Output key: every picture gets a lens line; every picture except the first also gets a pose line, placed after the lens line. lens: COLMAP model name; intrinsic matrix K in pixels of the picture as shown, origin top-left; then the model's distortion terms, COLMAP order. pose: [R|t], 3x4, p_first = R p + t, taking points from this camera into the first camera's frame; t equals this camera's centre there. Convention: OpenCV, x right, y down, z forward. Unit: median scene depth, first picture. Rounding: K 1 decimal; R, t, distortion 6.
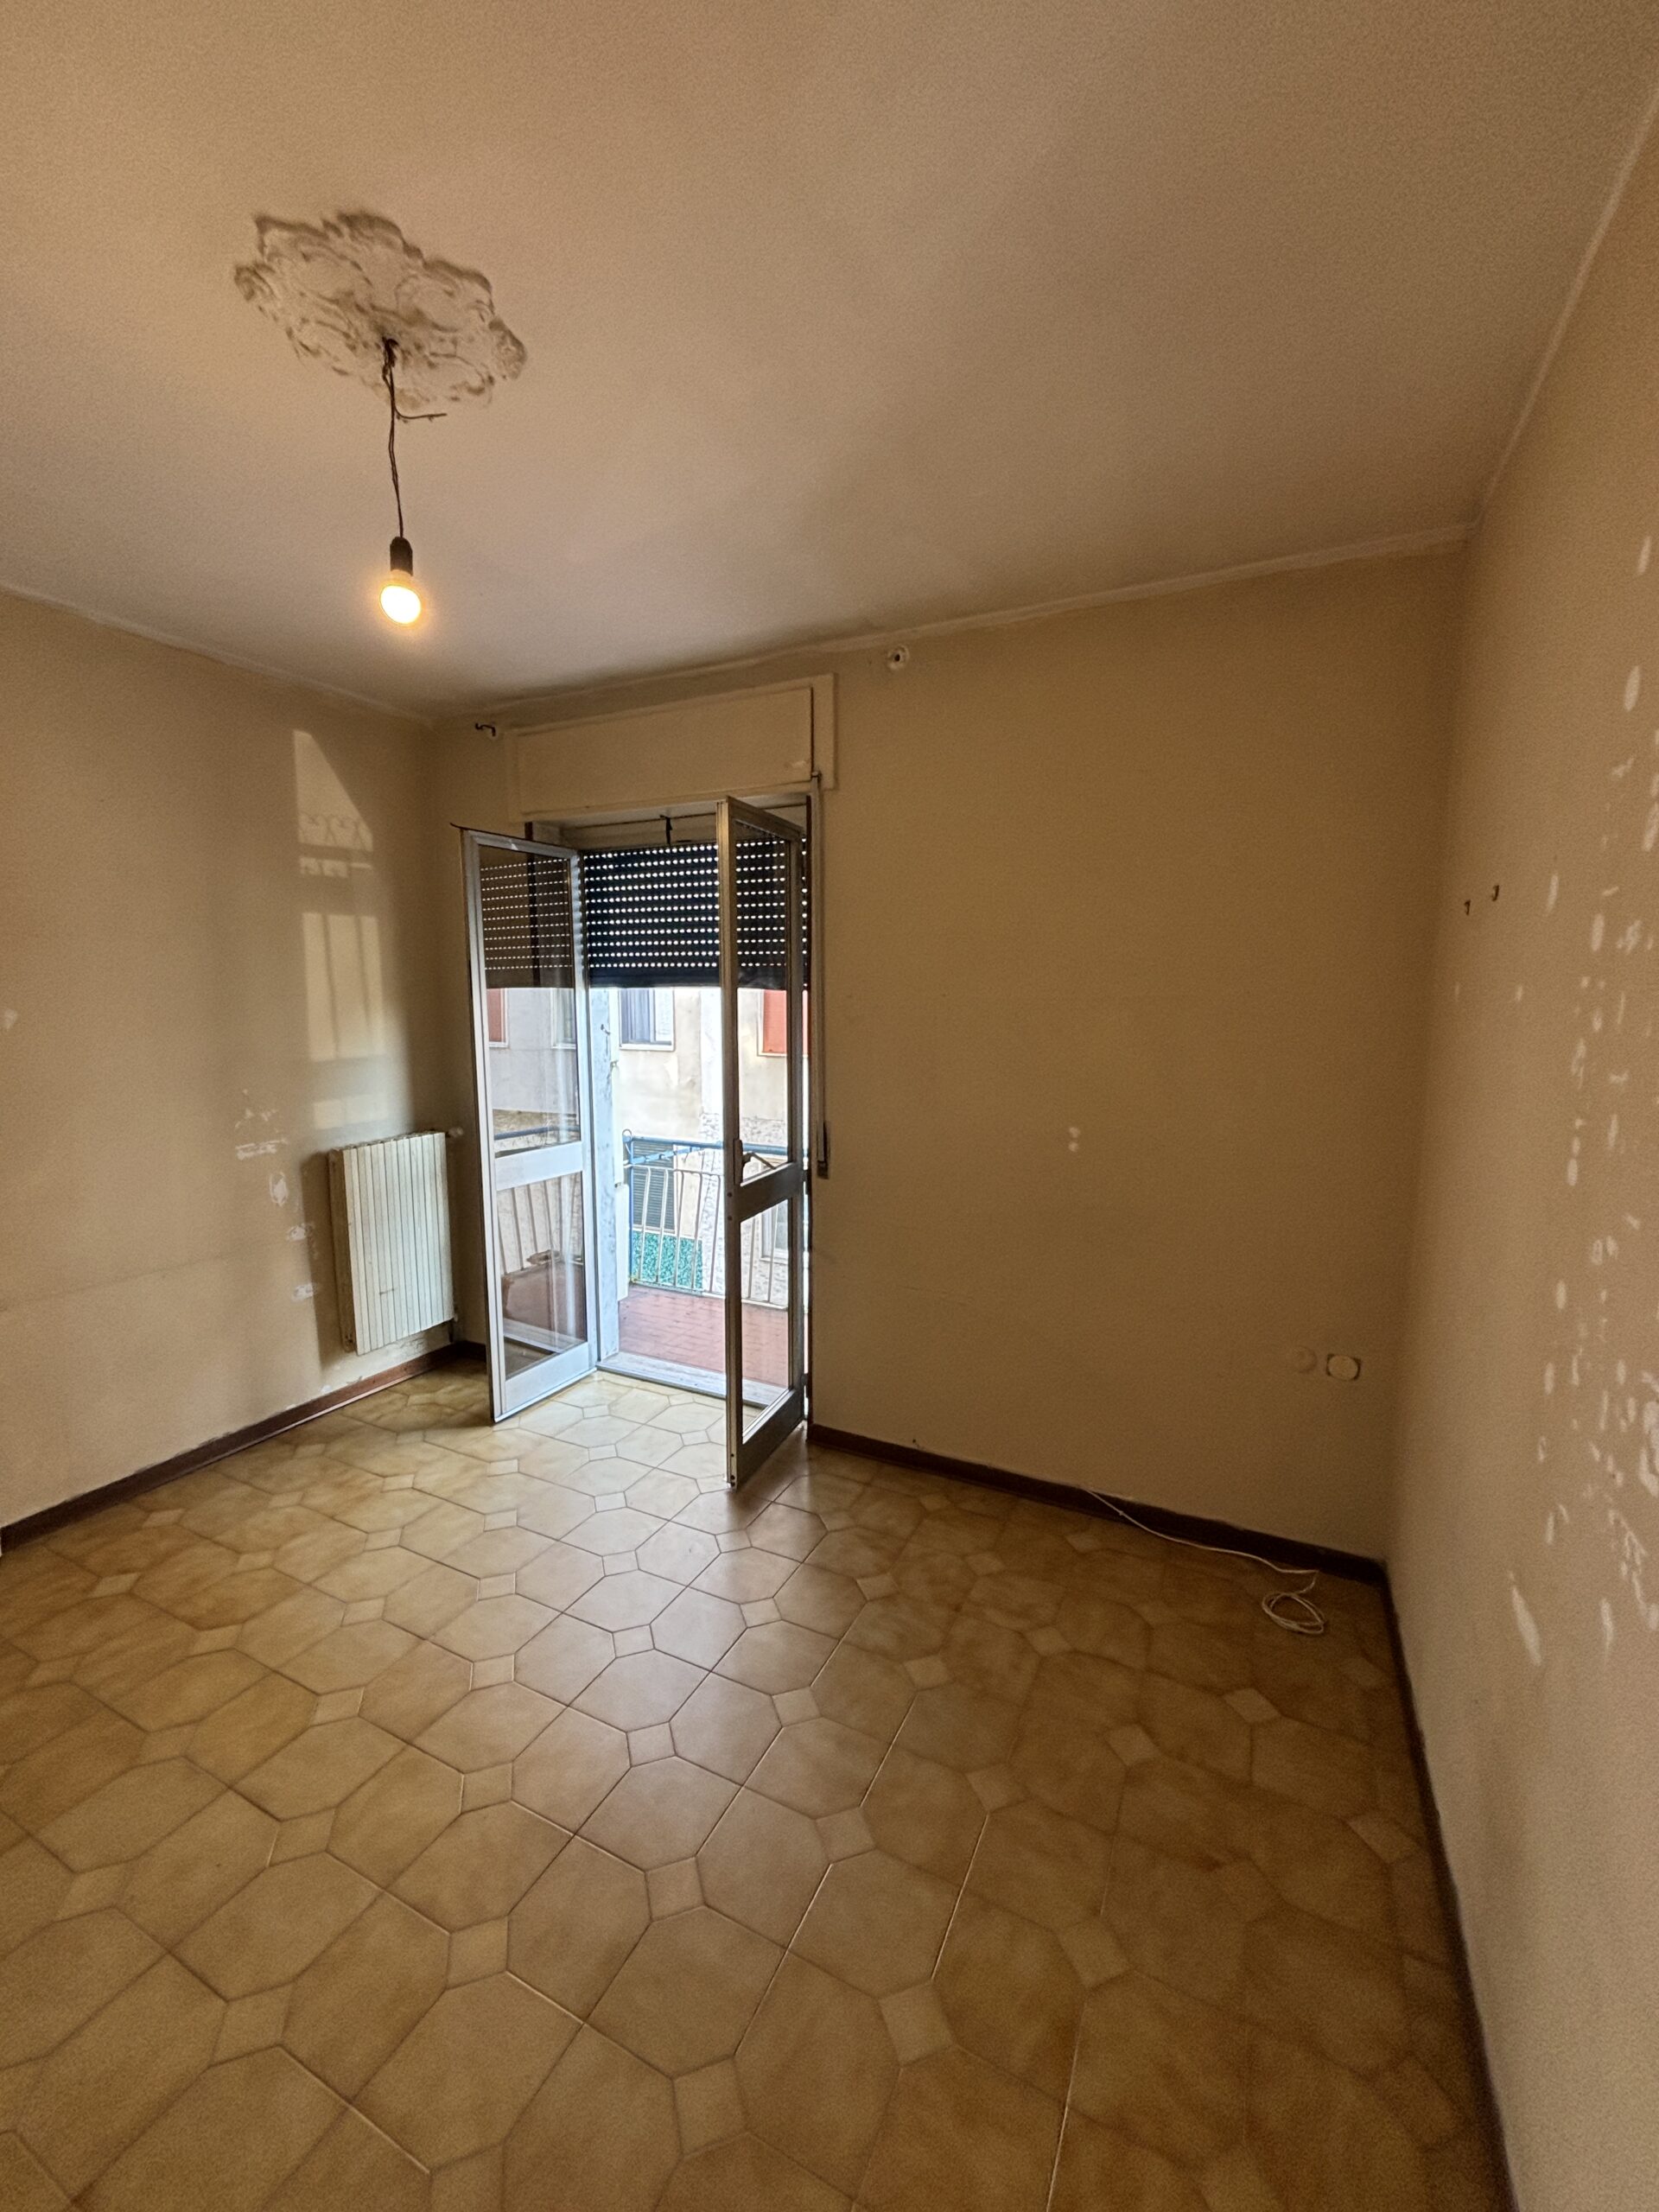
lens RADIAL K [[883.3, 0, 829.5], [0, 883.3, 1106.0], [0, 0, 1]] dist [-0.000659, 0.000062]
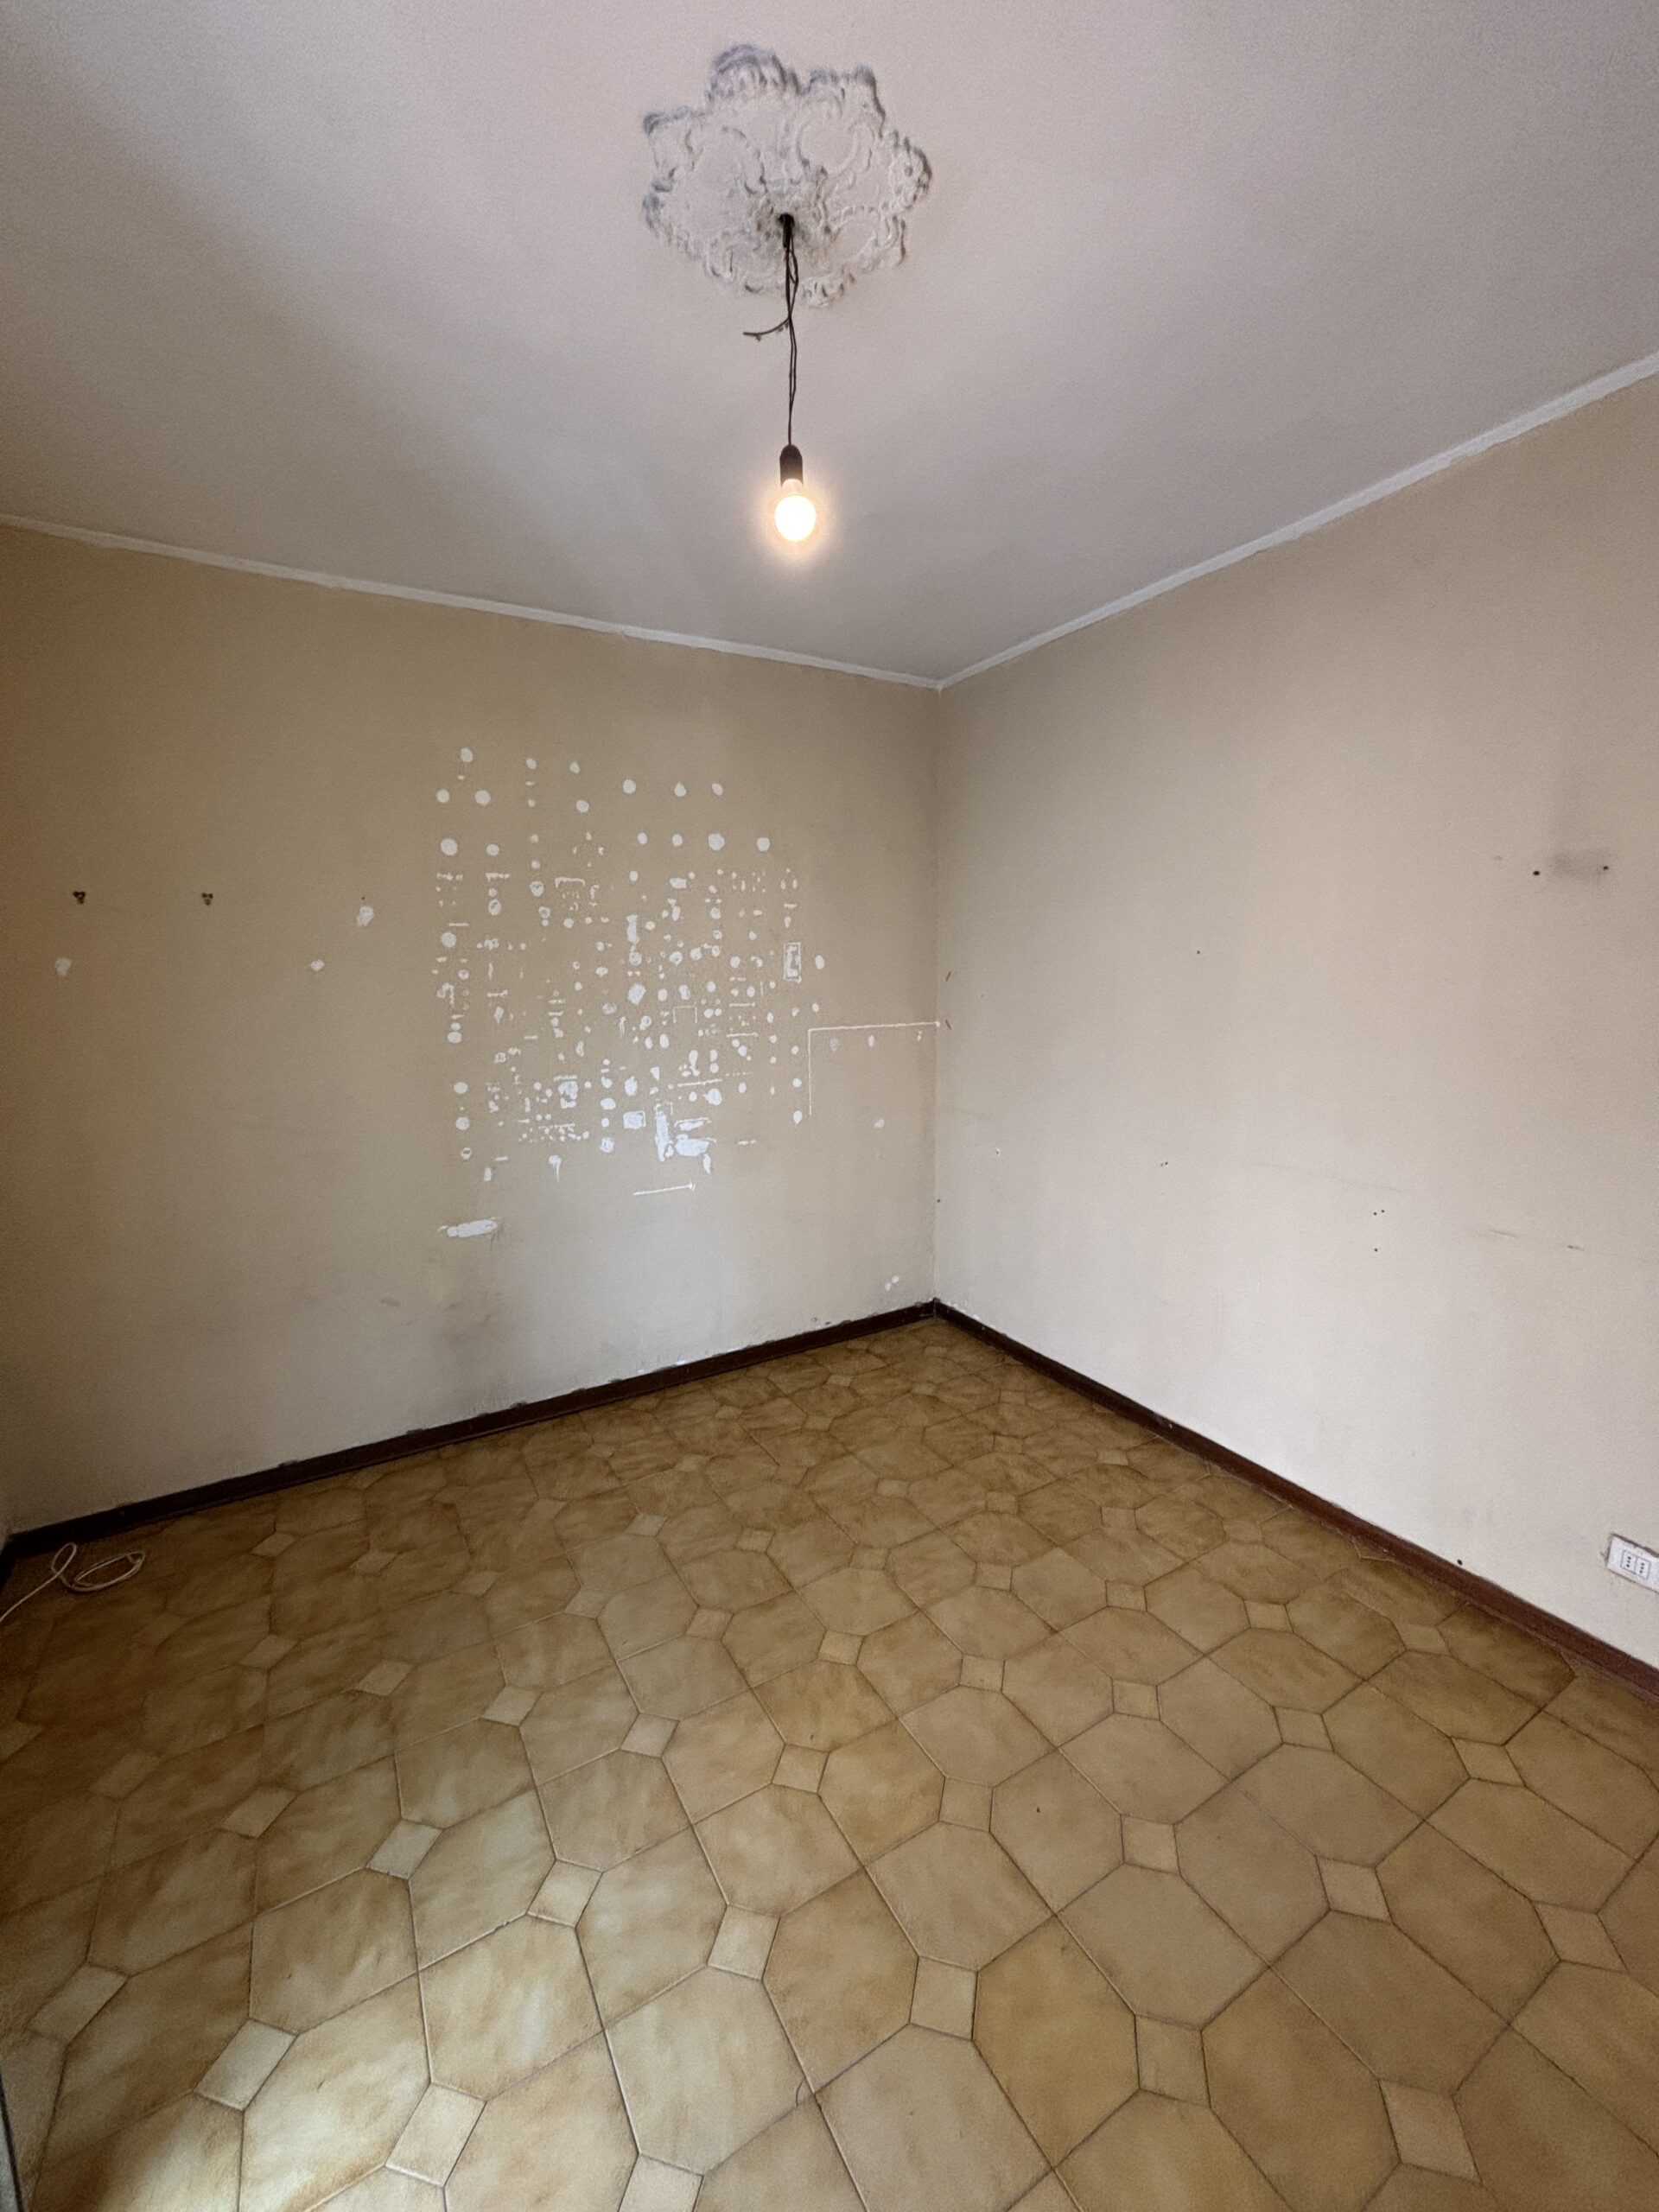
lens RADIAL K [[883.3, 0, 829.5], [0, 883.3, 1106.0], [0, 0, 1]] dist [-0.000659, 0.000062]
pose [[-0.835662, -0.075993, 0.543961, -0.633950], [0.079289, 0.963317, 0.256387, -0.131398], [-0.543490, 0.257383, -0.798982, 1.120491]]
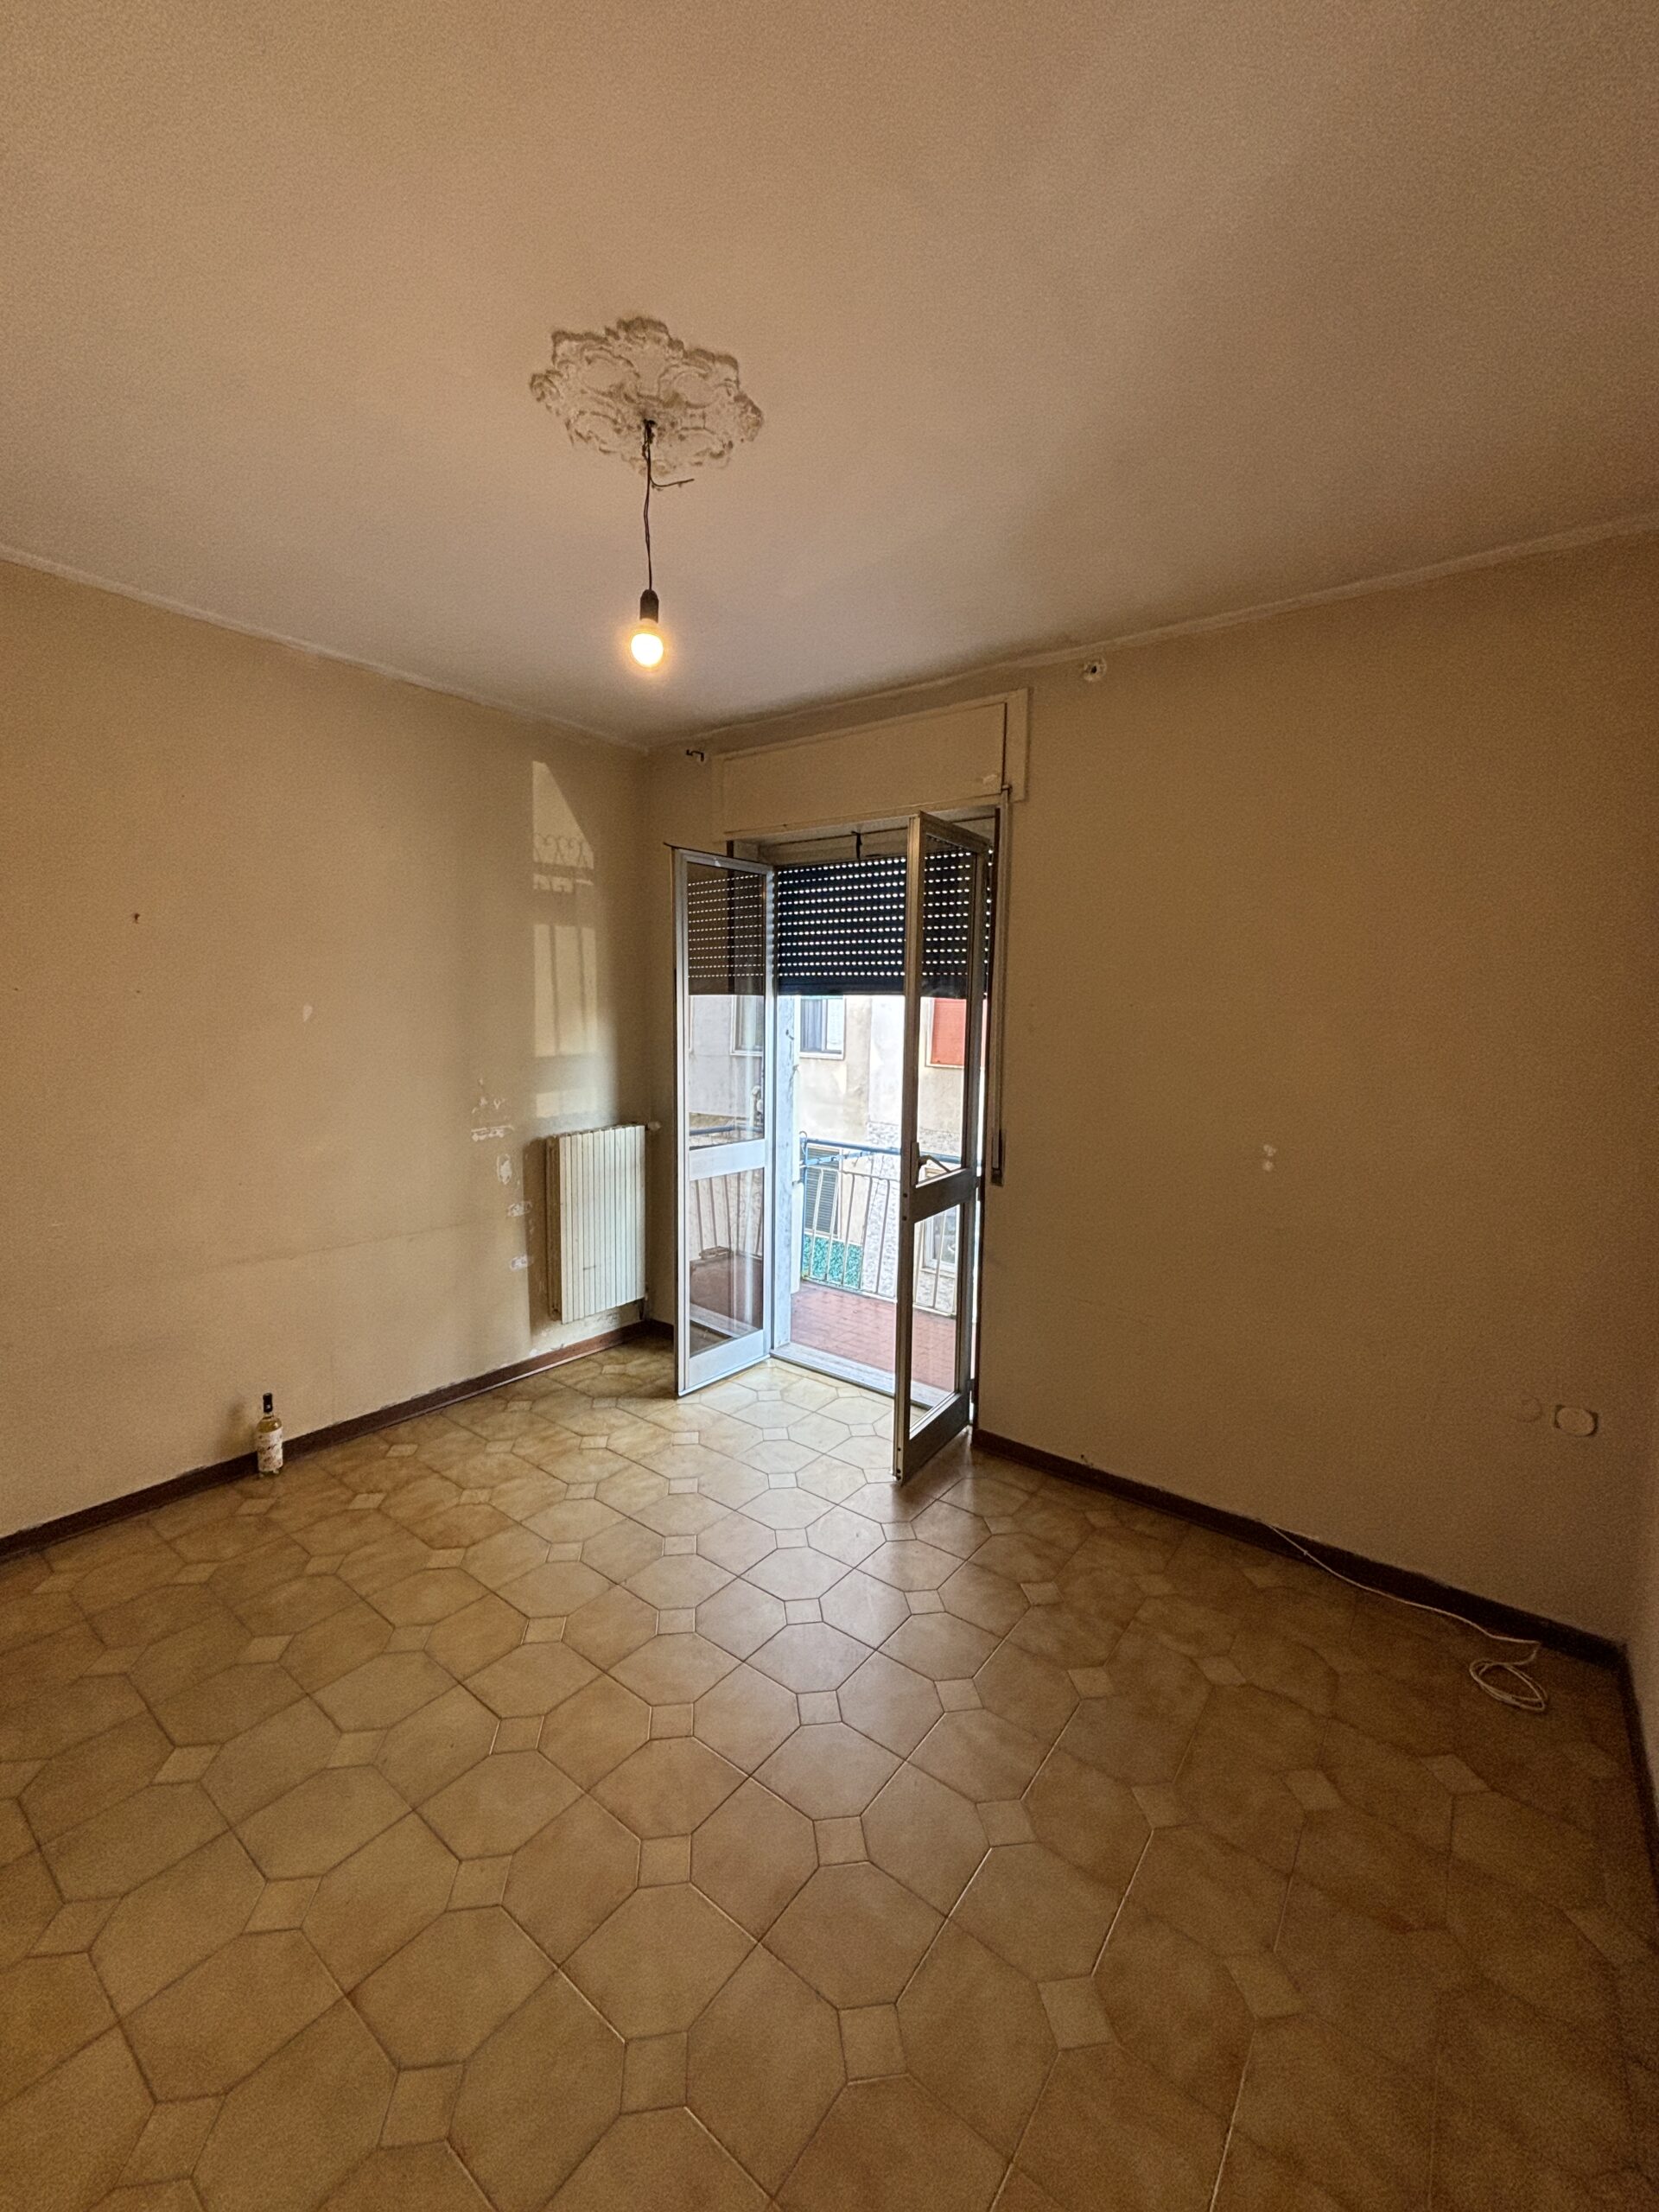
lens RADIAL K [[883.3, 0, 829.5], [0, 883.3, 1106.0], [0, 0, 1]] dist [-0.000659, 0.000062]
pose [[0.982250, 0.035674, -0.184154, -0.016189], [-0.038151, 0.999223, -0.009924, 0.010640], [0.183657, 0.016774, 0.982847, -0.036179]]
